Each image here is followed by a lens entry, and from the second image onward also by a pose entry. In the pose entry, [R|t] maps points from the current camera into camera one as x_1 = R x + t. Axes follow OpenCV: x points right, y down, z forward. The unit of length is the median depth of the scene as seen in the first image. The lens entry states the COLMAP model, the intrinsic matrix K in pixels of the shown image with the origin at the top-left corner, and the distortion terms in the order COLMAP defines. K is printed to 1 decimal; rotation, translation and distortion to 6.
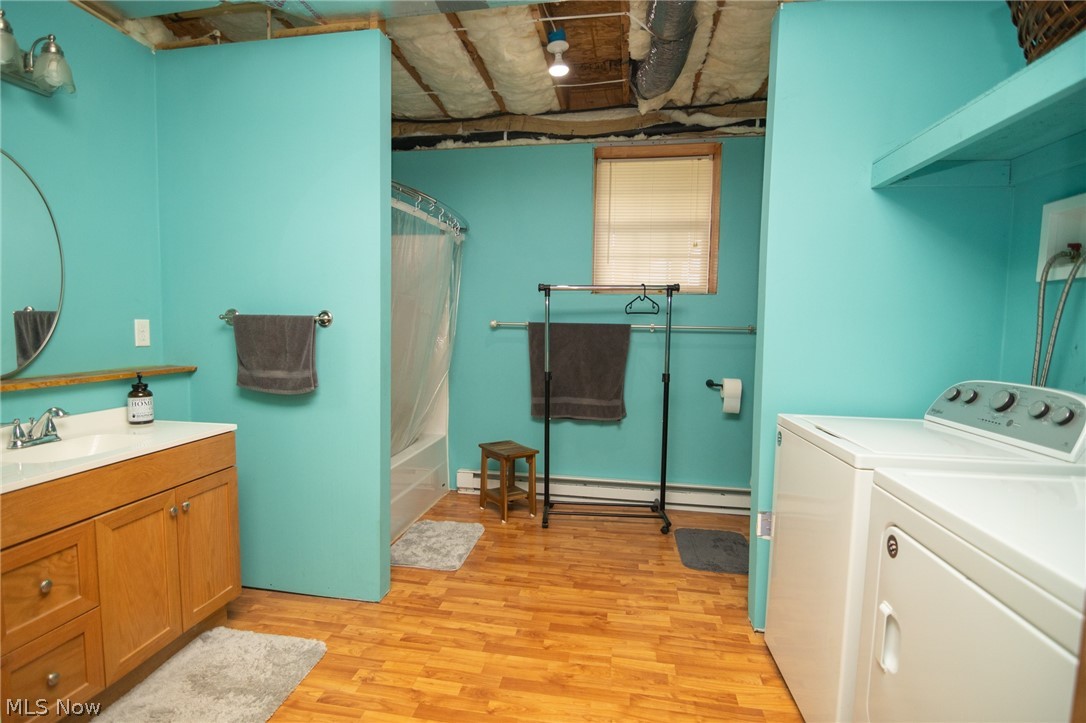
lens RADIAL K [[553.1, 0, 514.1], [0, 553.1, 372.9], [0, 0, 1]] dist [-0.007613, -0.005890]
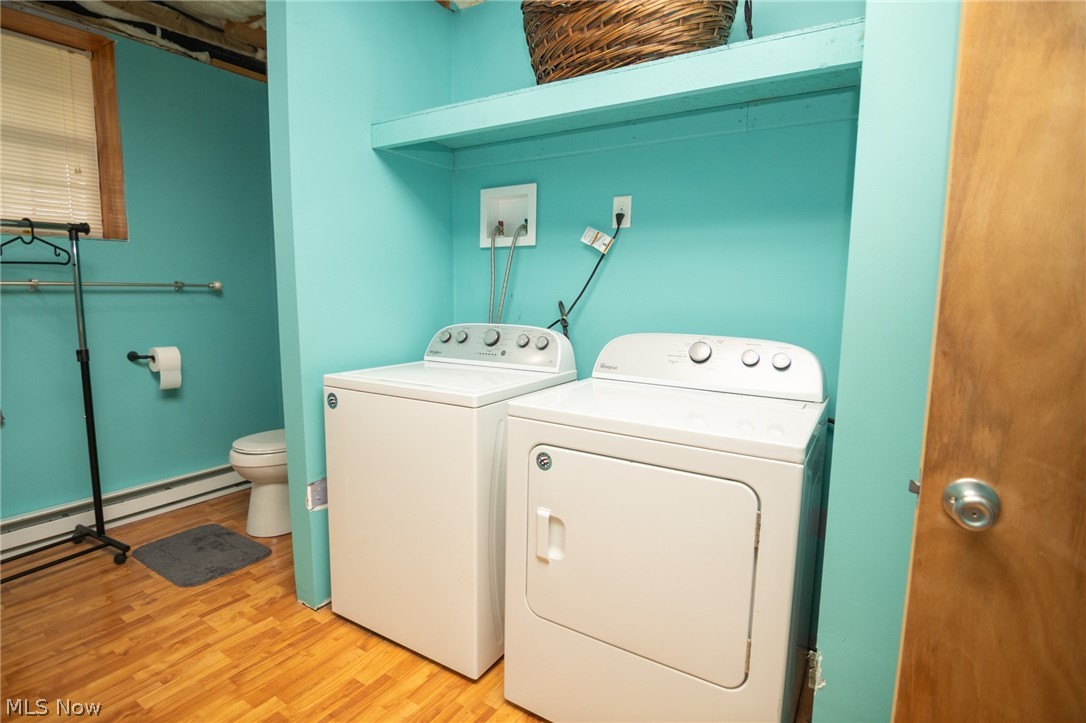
lens RADIAL K [[553.1, 0, 539.0], [0, 553.1, 361.8], [0, 0, 1]] dist [-0.007613, -0.005890]
pose [[0.395550, -0.130947, 0.909062, -0.179154], [0.080247, 0.990926, 0.107822, -0.015942], [-0.914932, 0.030300, 0.402468, 0.228894]]
